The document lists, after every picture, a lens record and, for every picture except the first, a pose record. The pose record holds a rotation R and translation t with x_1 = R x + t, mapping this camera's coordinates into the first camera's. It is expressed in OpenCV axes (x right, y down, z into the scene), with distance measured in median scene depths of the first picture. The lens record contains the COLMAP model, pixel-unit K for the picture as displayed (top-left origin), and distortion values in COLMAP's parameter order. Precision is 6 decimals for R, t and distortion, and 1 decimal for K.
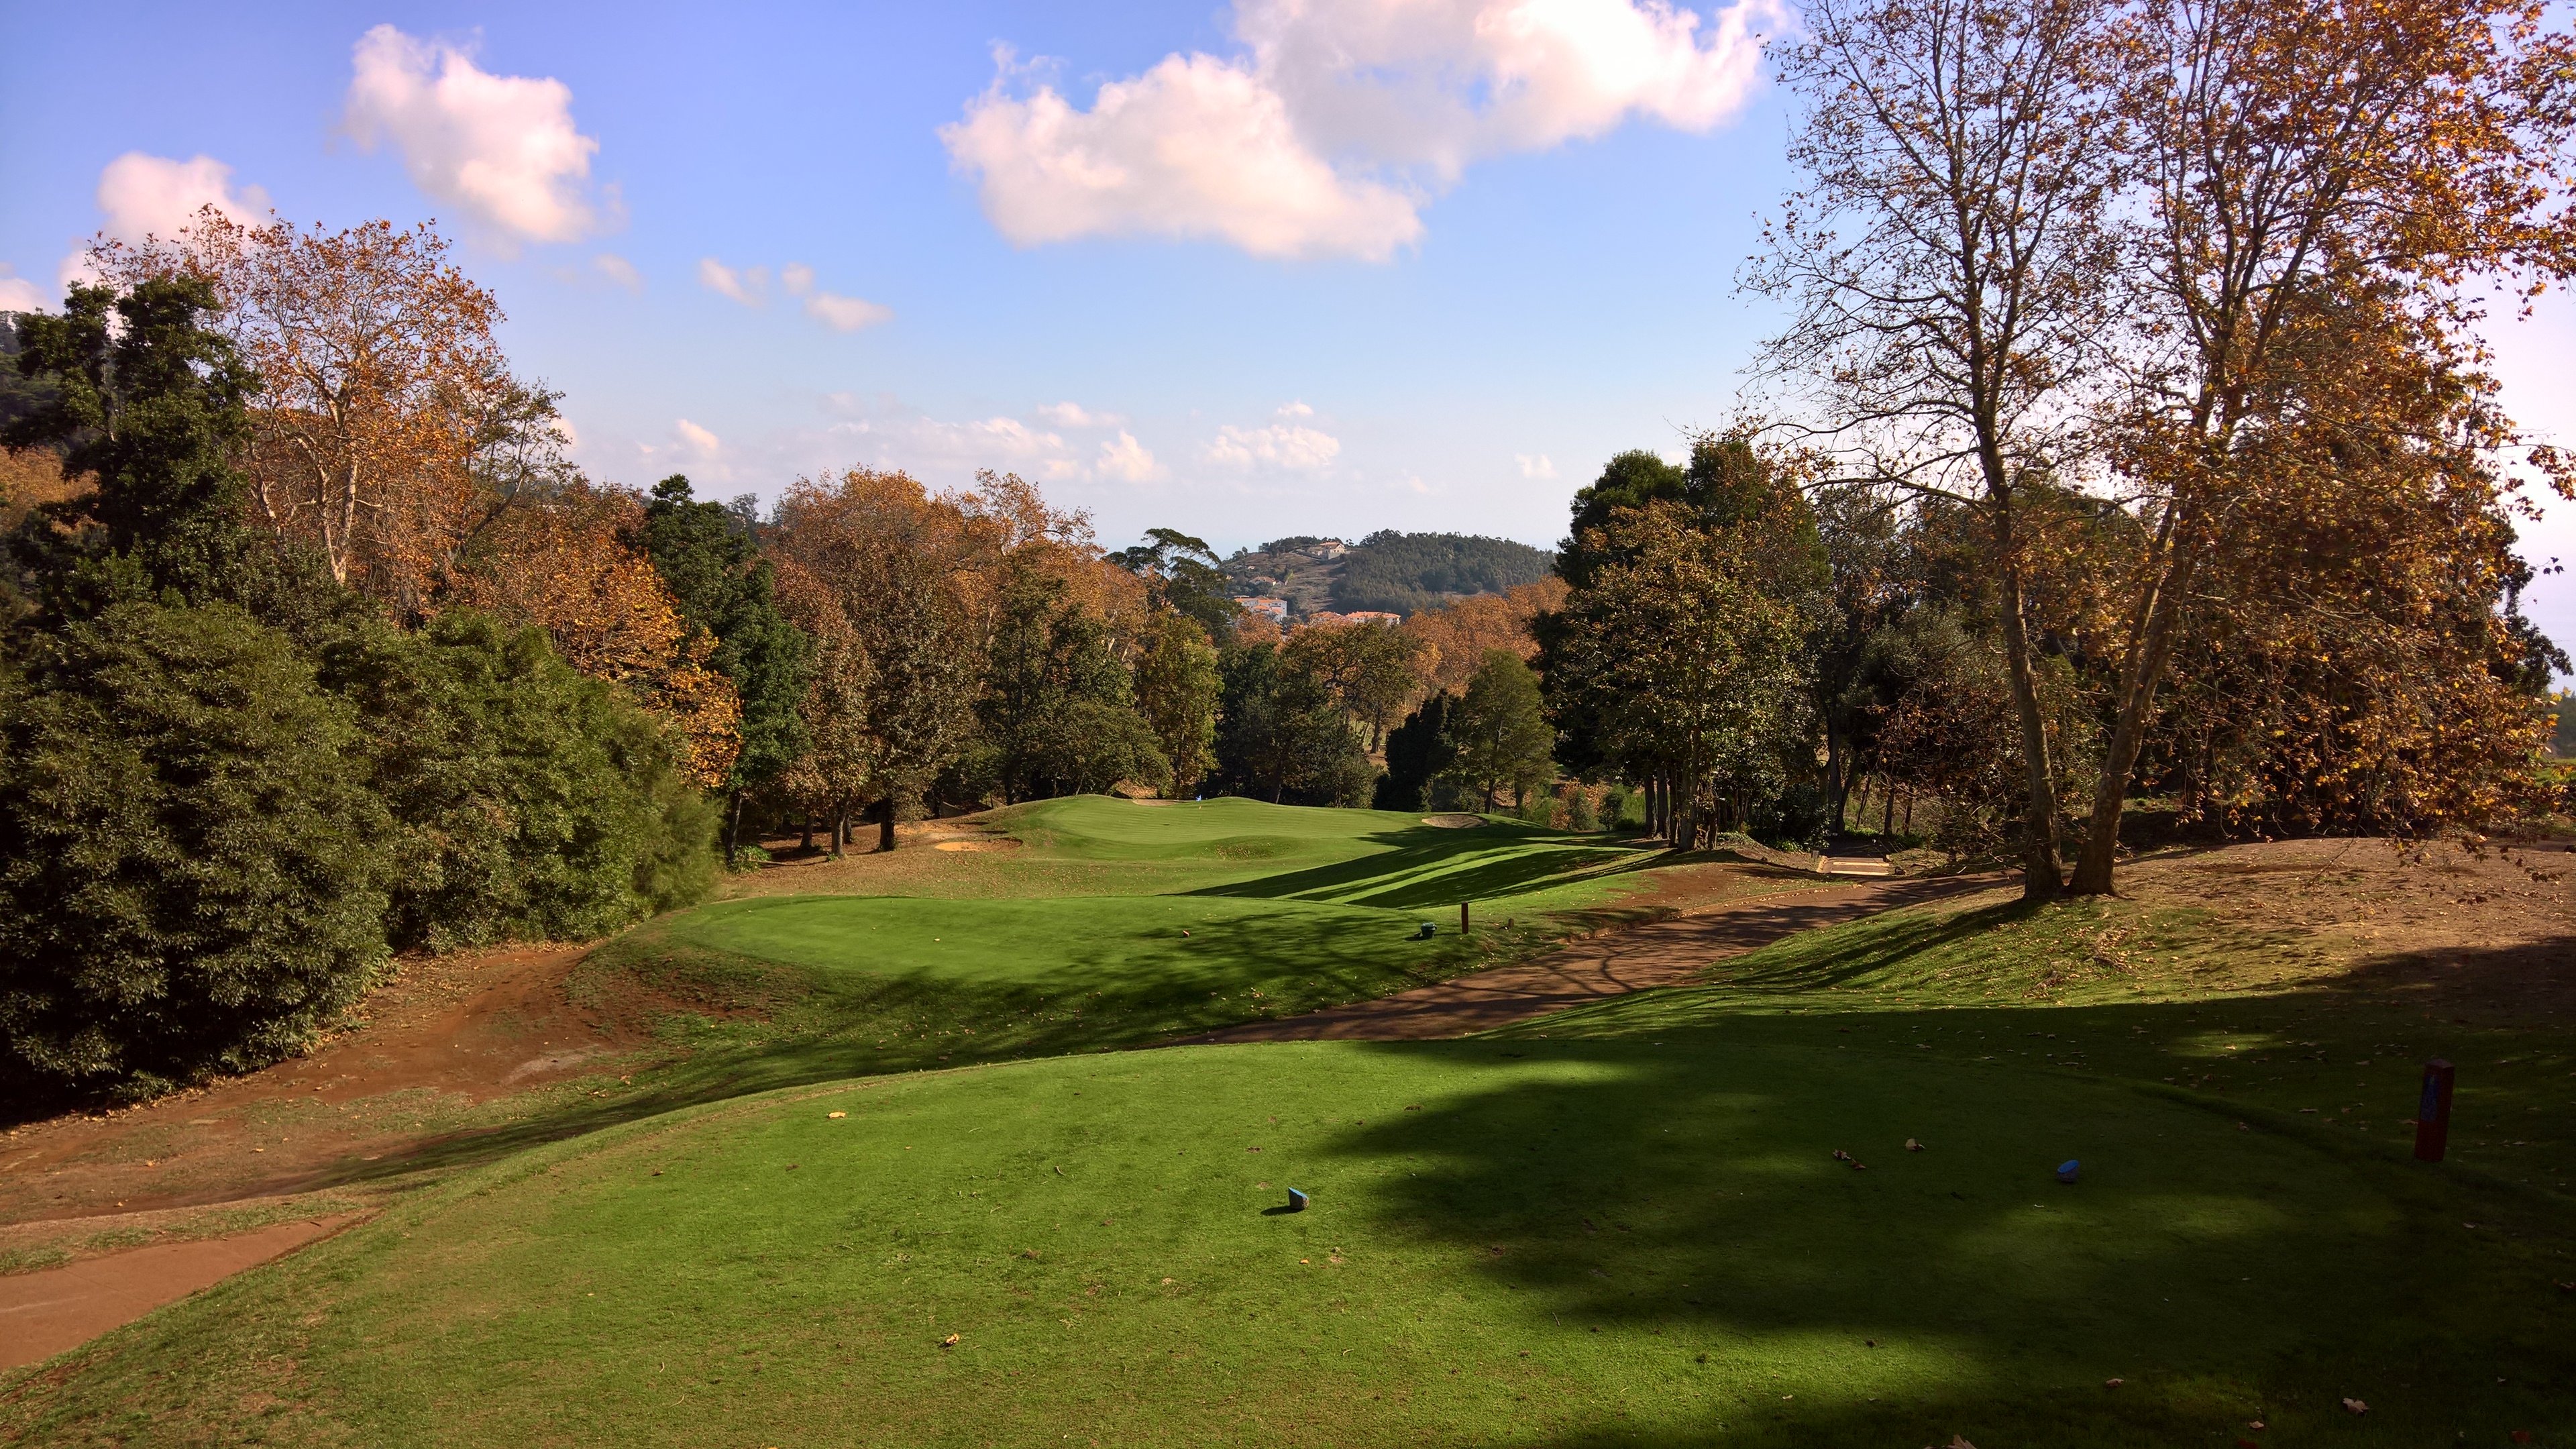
lens RADIAL K [[1934.9, 0, 1287.3], [0, 1934.9, 755.6], [0, 0, 1]] dist [0.054874, -0.069220]
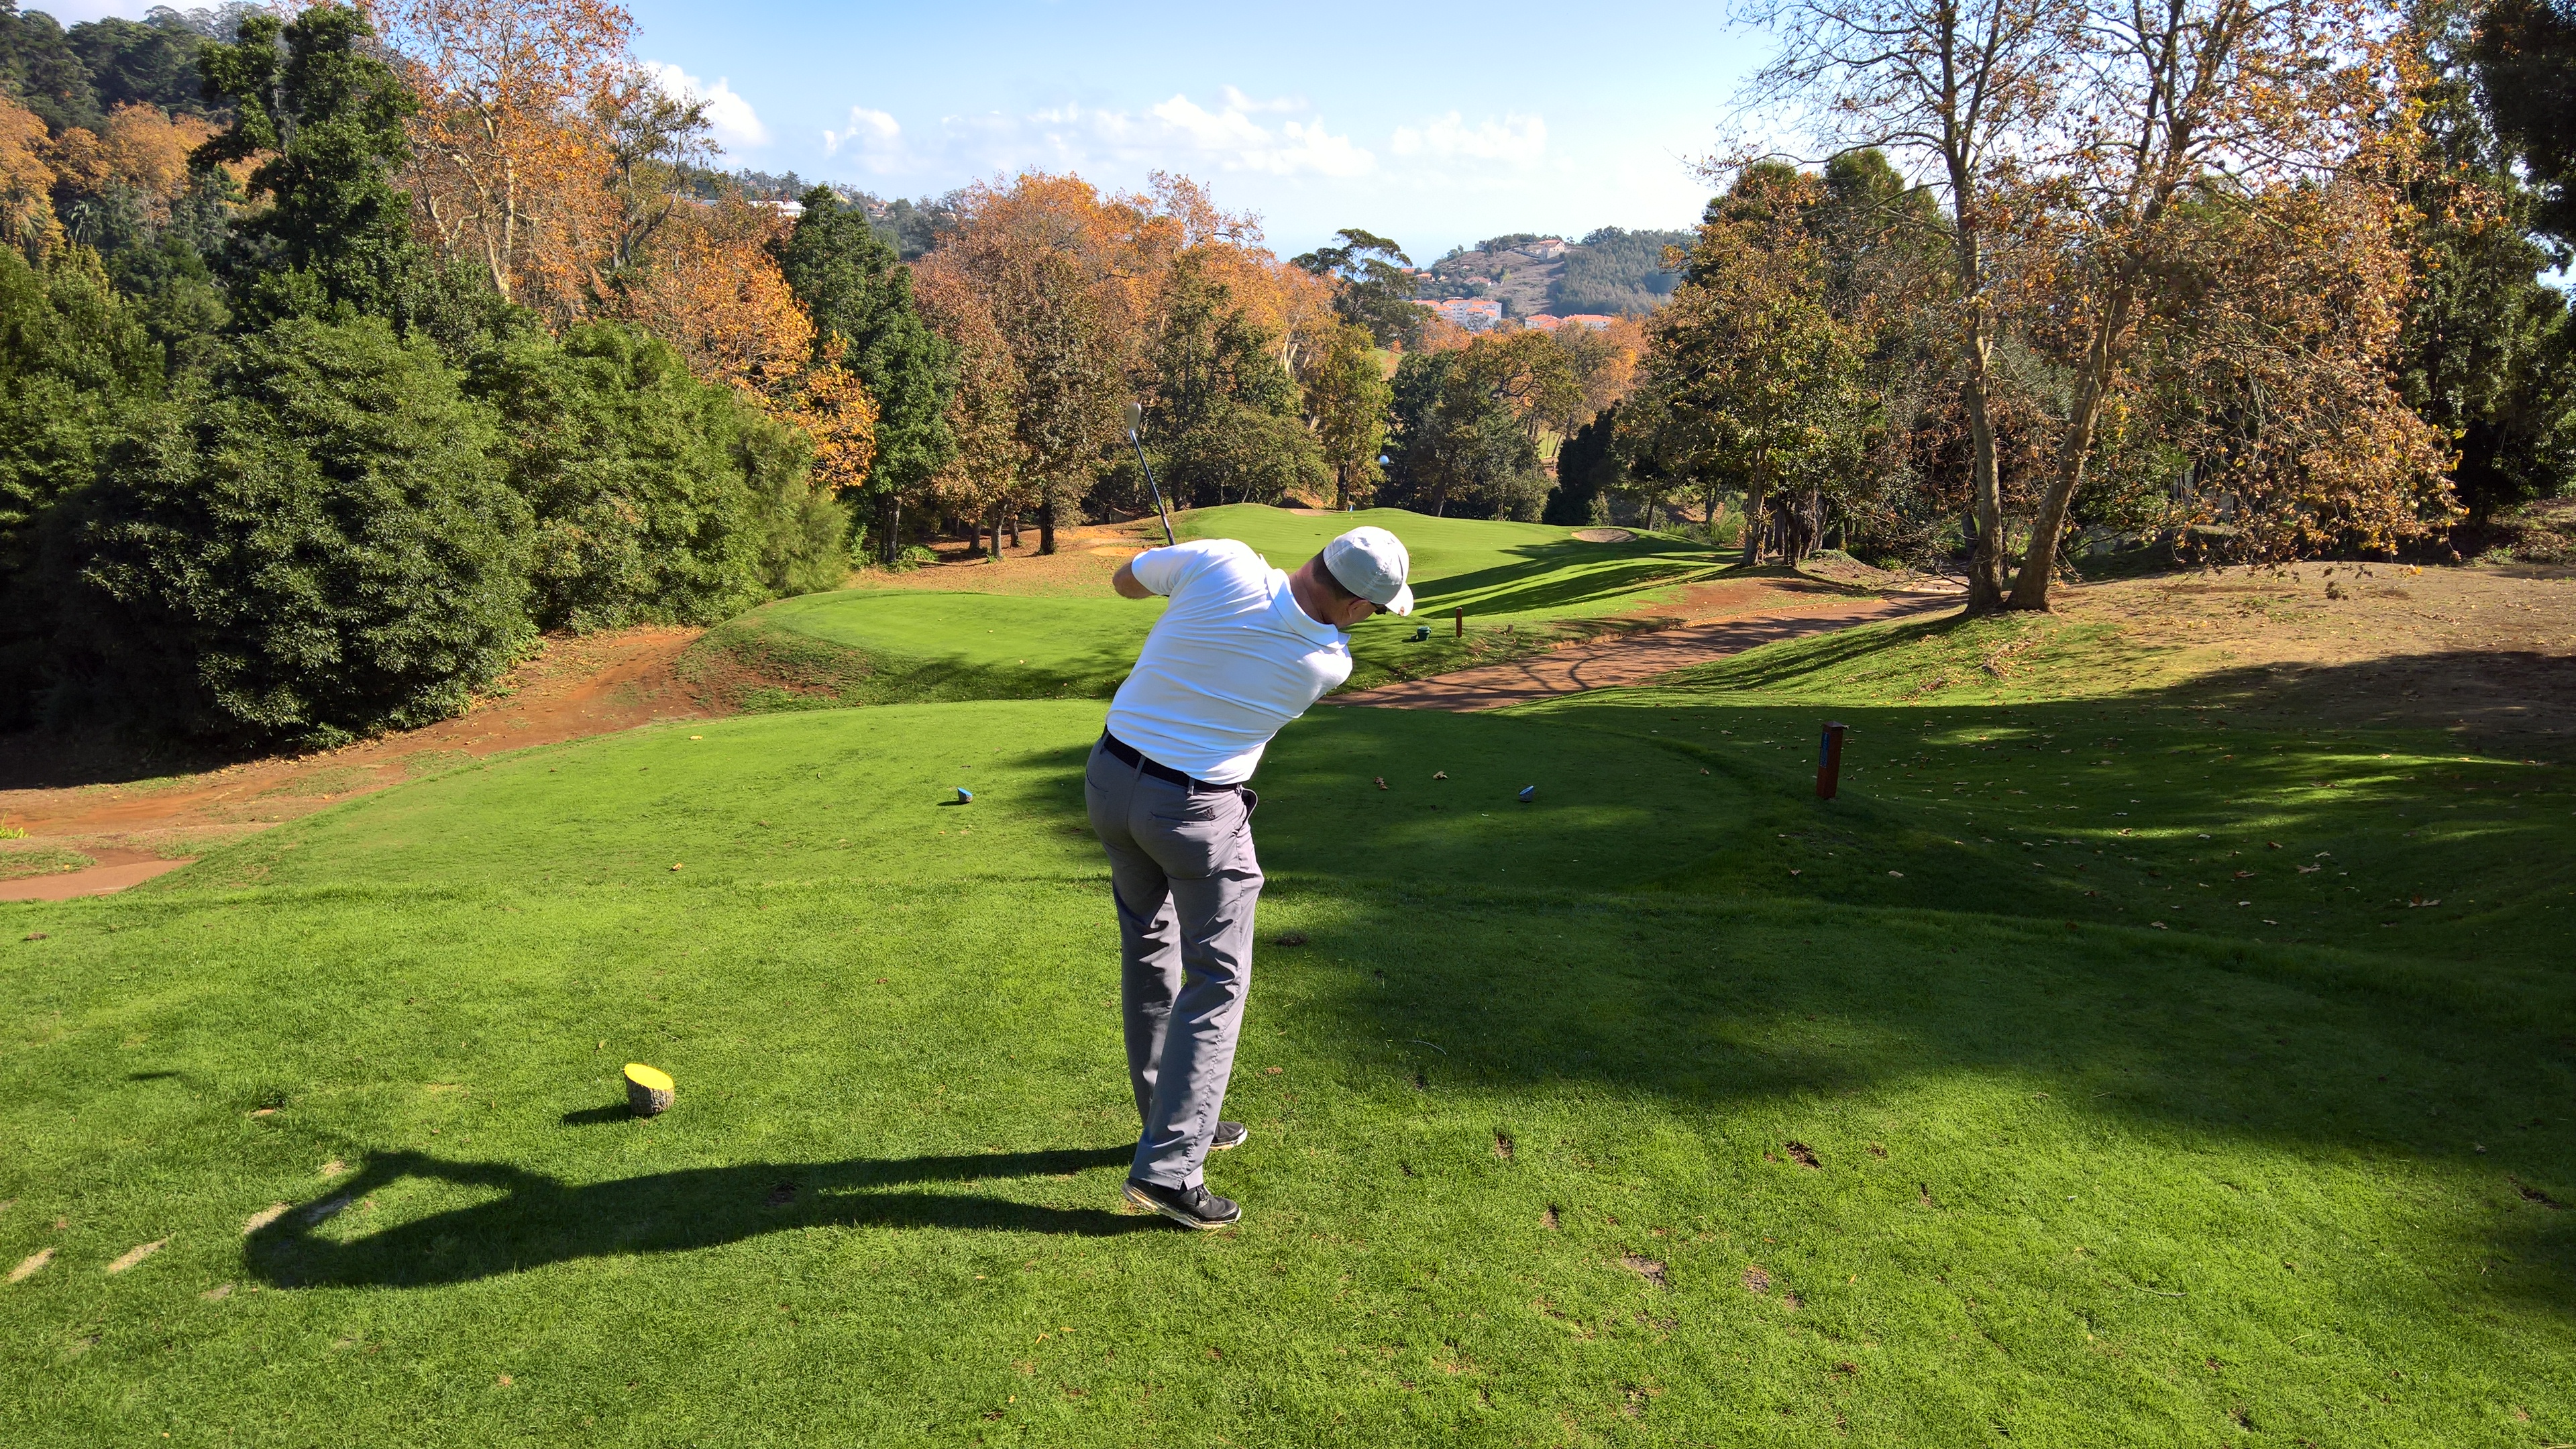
lens RADIAL K [[1934.9, 0, 1287.3], [0, 1934.9, 755.6], [0, 0, 1]] dist [0.054874, -0.069220]
pose [[0.994687, 0.028605, -0.098896, 0.083952], [-0.013604, 0.988720, 0.149153, -0.002882], [0.102047, -0.147016, 0.983856, -0.079974]]
